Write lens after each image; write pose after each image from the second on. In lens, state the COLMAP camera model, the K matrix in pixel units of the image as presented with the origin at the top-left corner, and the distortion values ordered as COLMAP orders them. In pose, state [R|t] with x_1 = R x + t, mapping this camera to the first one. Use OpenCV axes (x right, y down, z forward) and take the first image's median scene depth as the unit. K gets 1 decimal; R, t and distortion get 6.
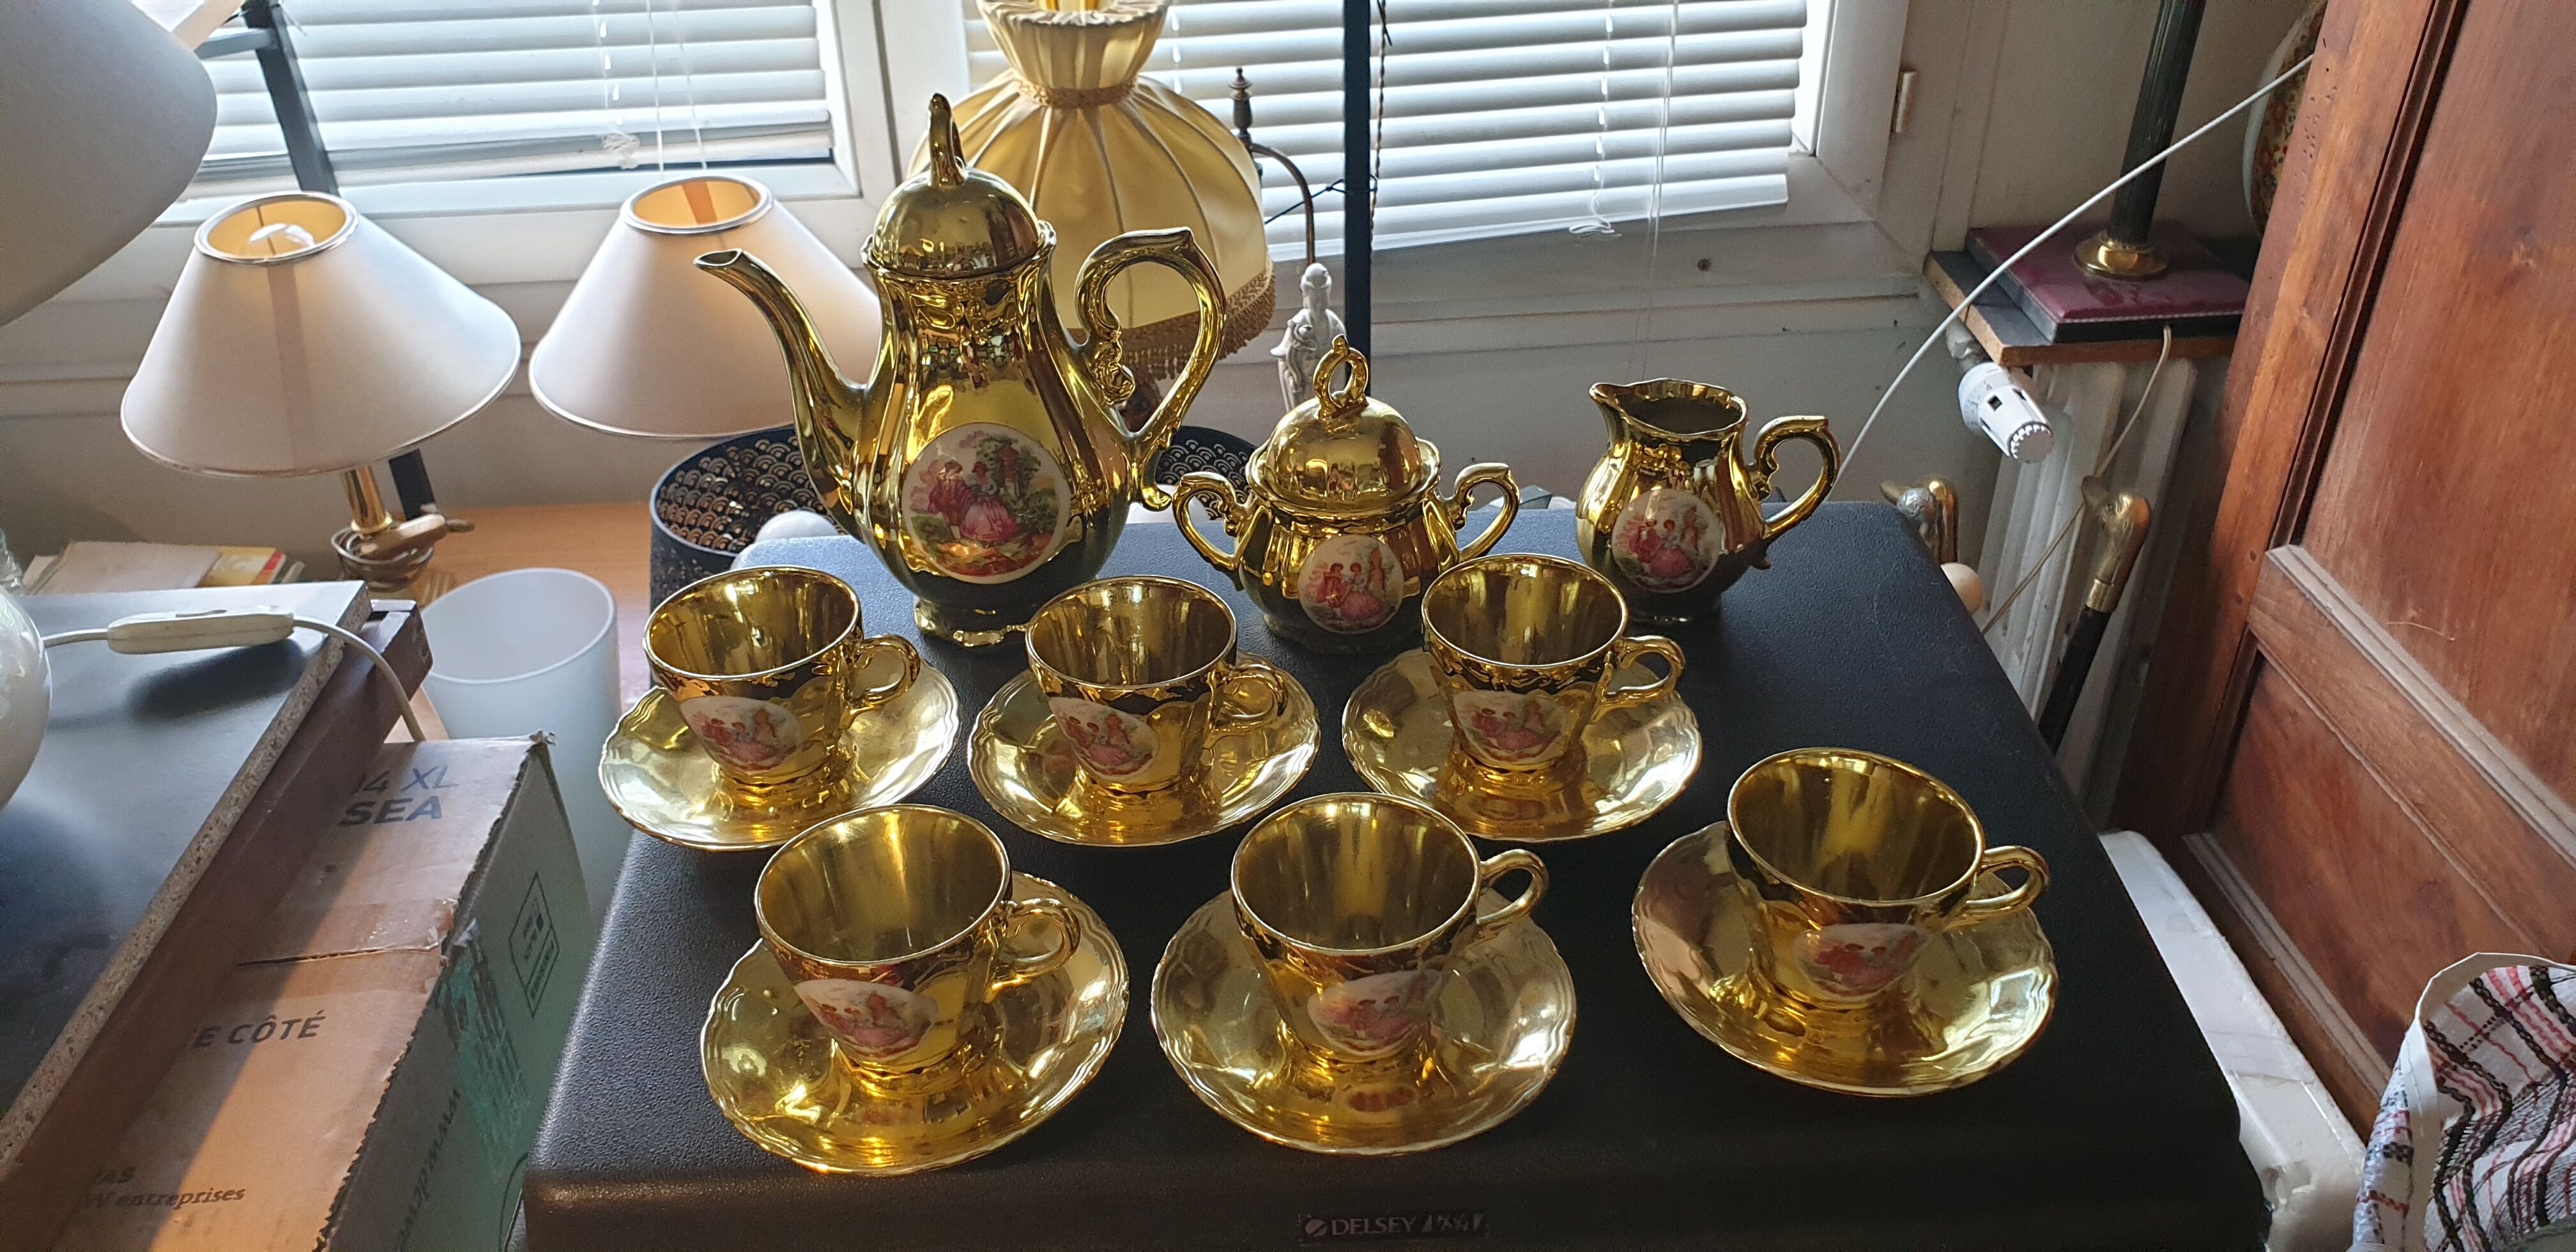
lens RADIAL K [[2076.4, 0, 1288.0], [0, 2076.4, 626.0], [0, 0, 1]] dist [0.046874, 0.000702]
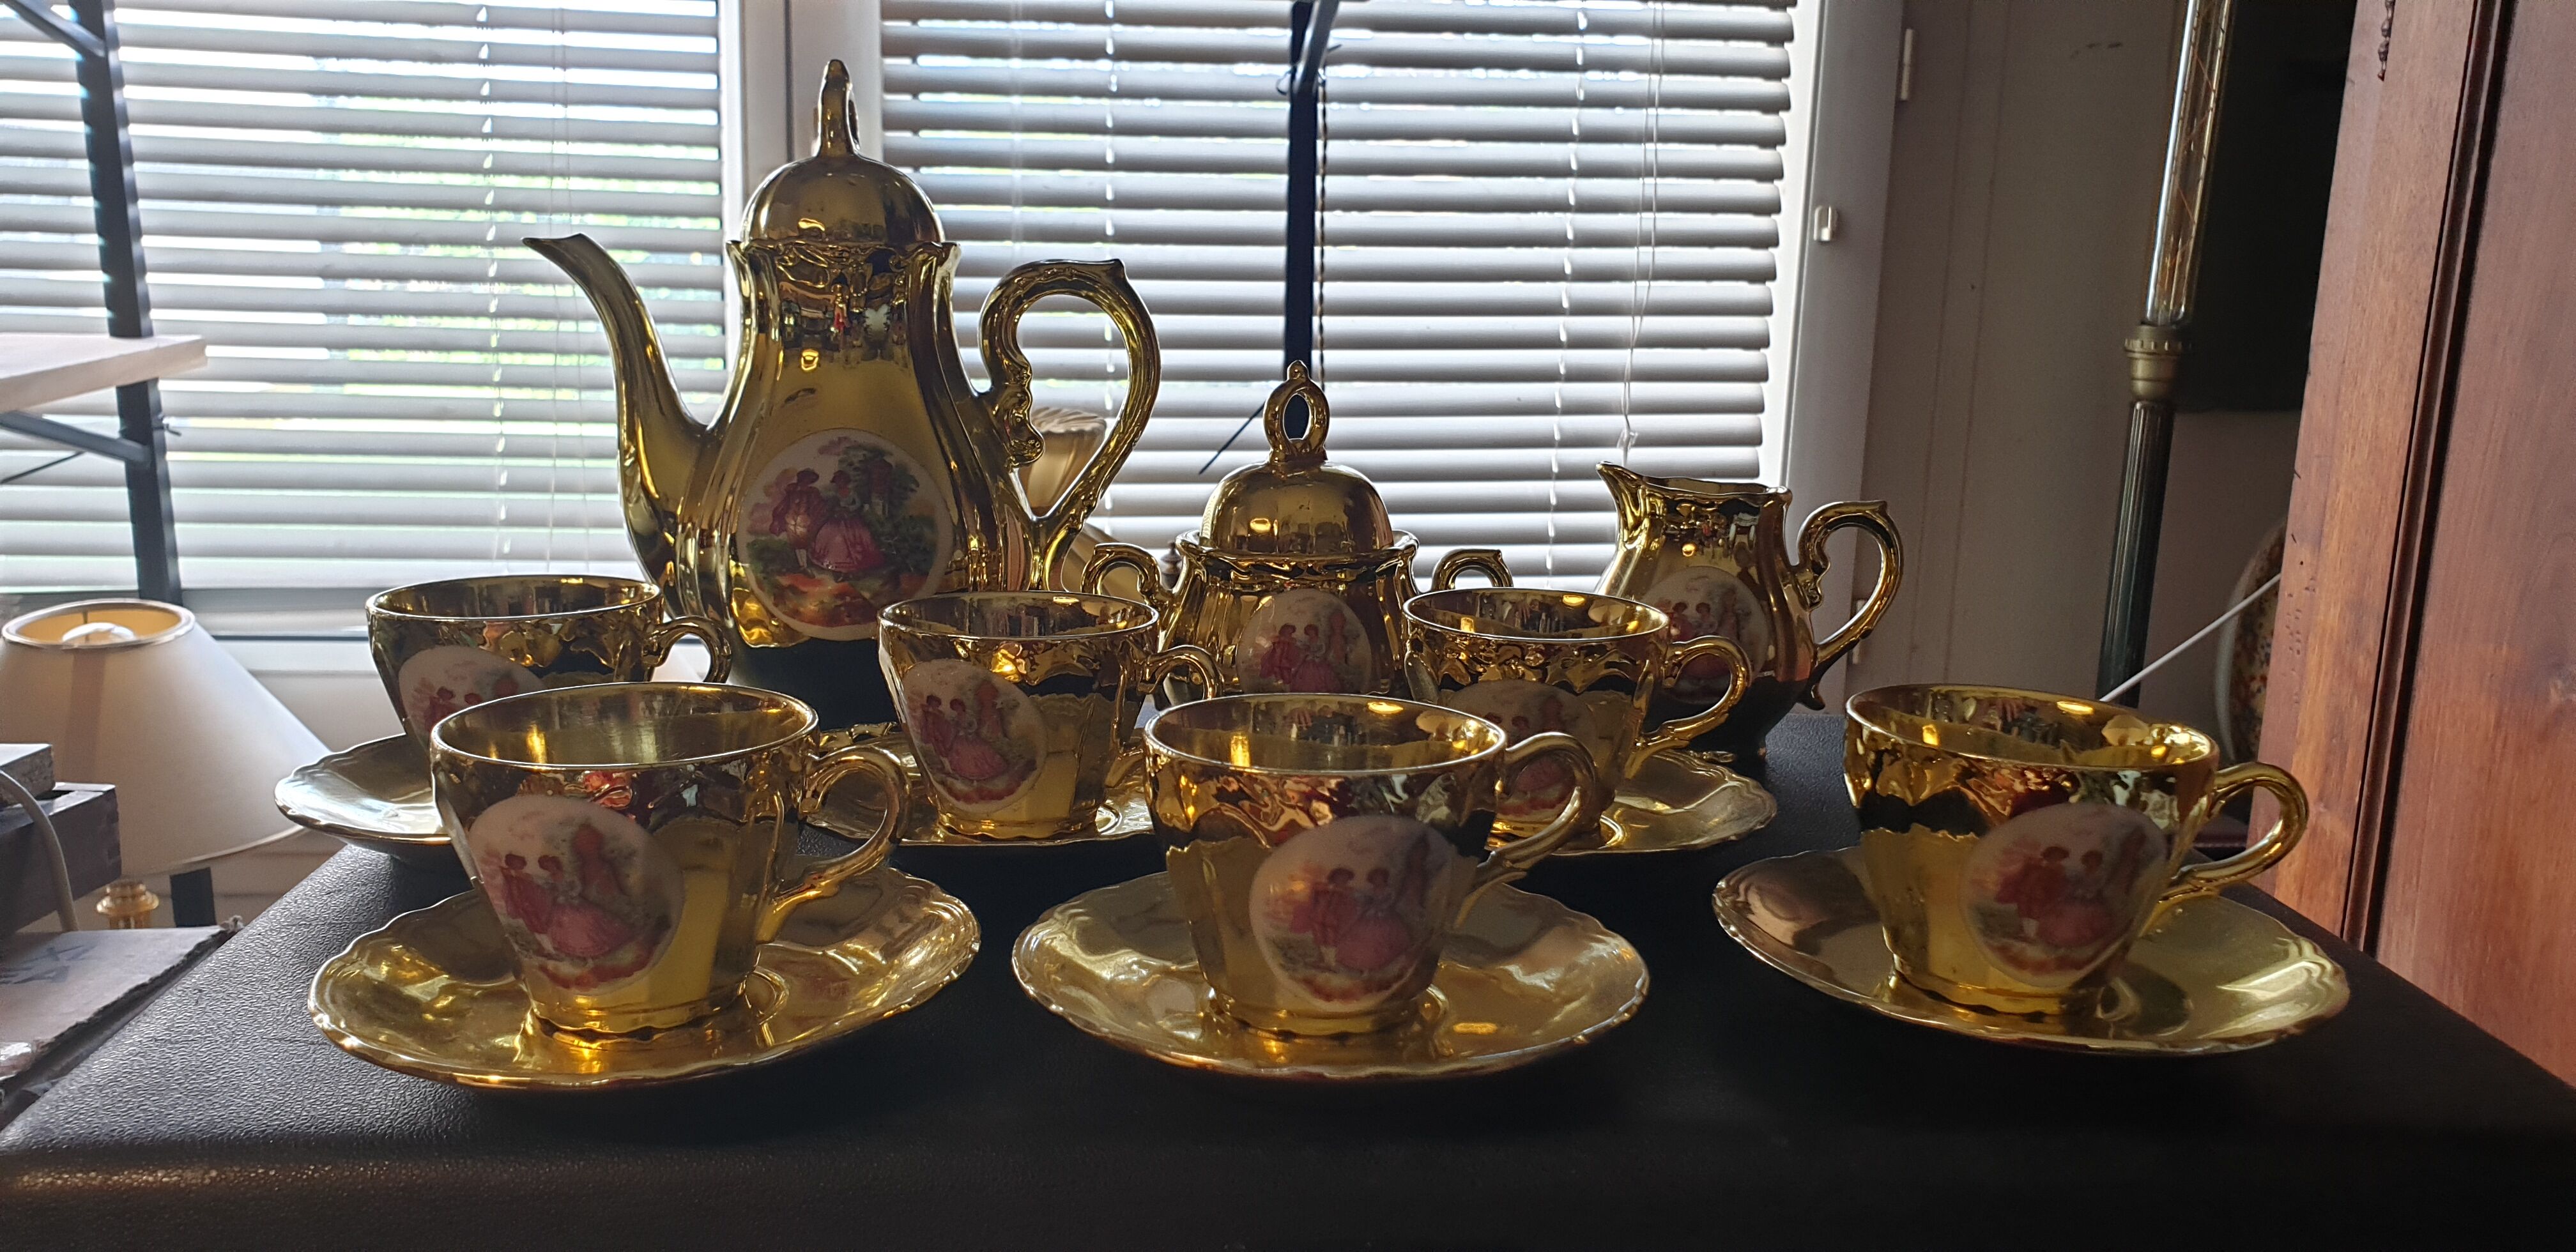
lens RADIAL K [[2076.4, 0, 1288.0], [0, 2076.4, 626.0], [0, 0, 1]] dist [0.046874, 0.000702]
pose [[0.999039, 0.031463, 0.030526, -0.000143], [-0.017739, 0.926931, -0.374813, 0.136182], [-0.040088, 0.373912, 0.926598, 0.139854]]
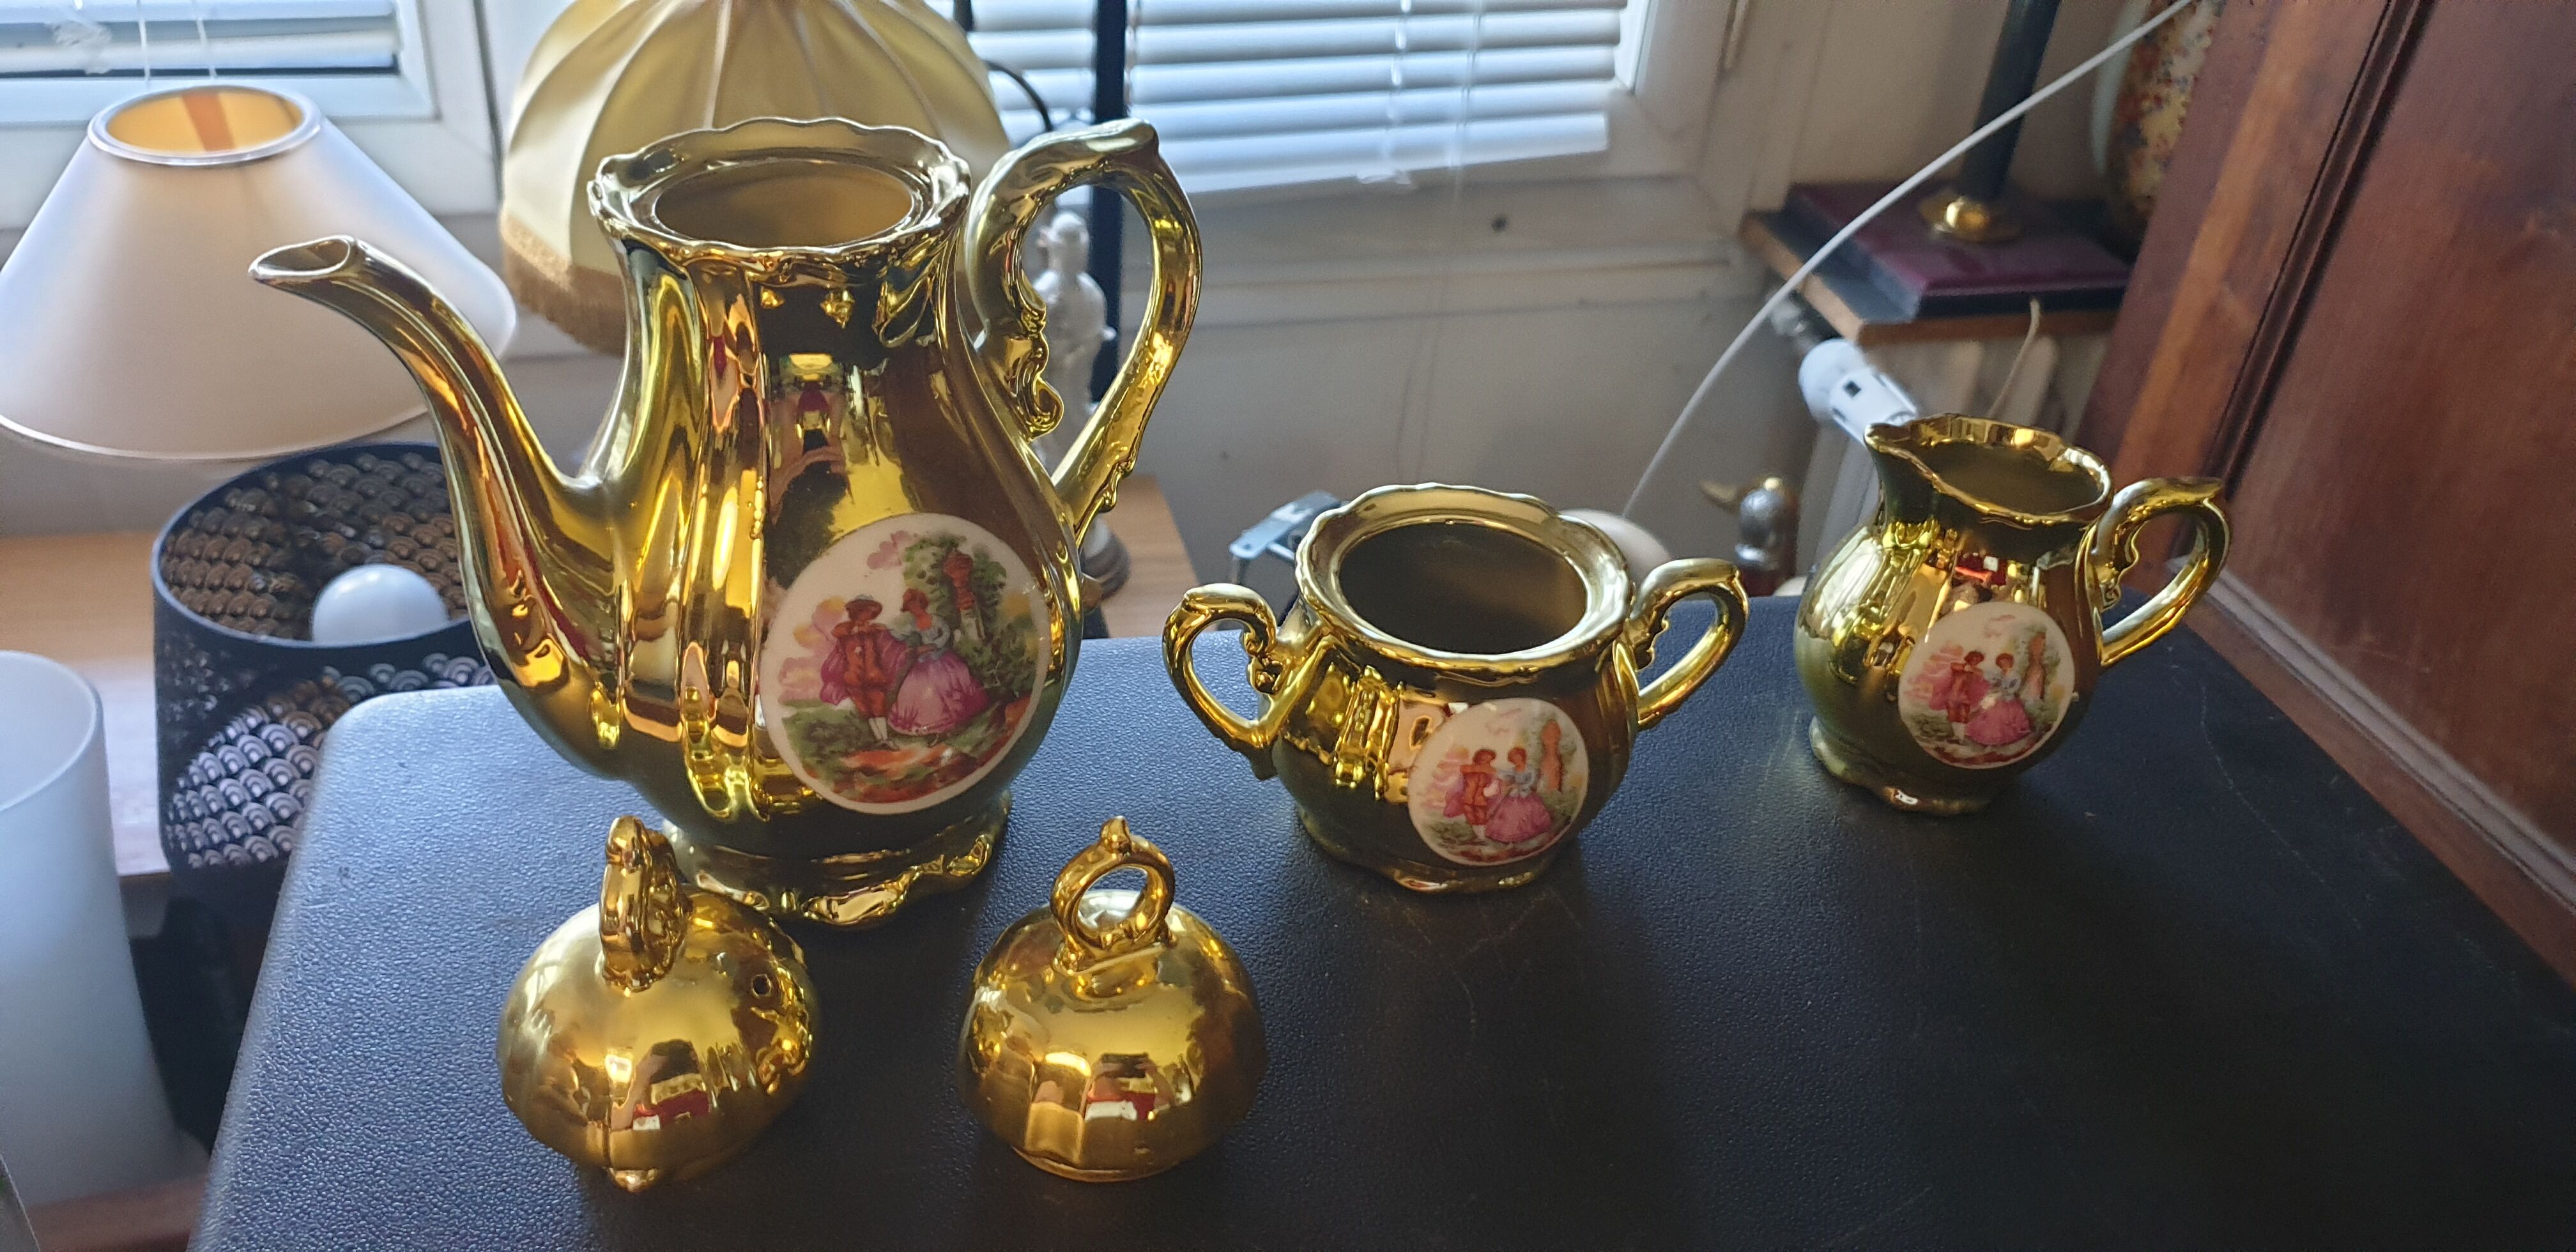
lens RADIAL K [[2114.2, 0, 1262.5], [0, 2114.2, 643.7], [0, 0, 1]] dist [0.008055, 0.011399]
pose [[0.981336, -0.029790, 0.189980, -0.075391], [0.024541, 0.999251, 0.029924, -0.040578], [-0.190729, -0.024703, 0.981332, 0.229648]]
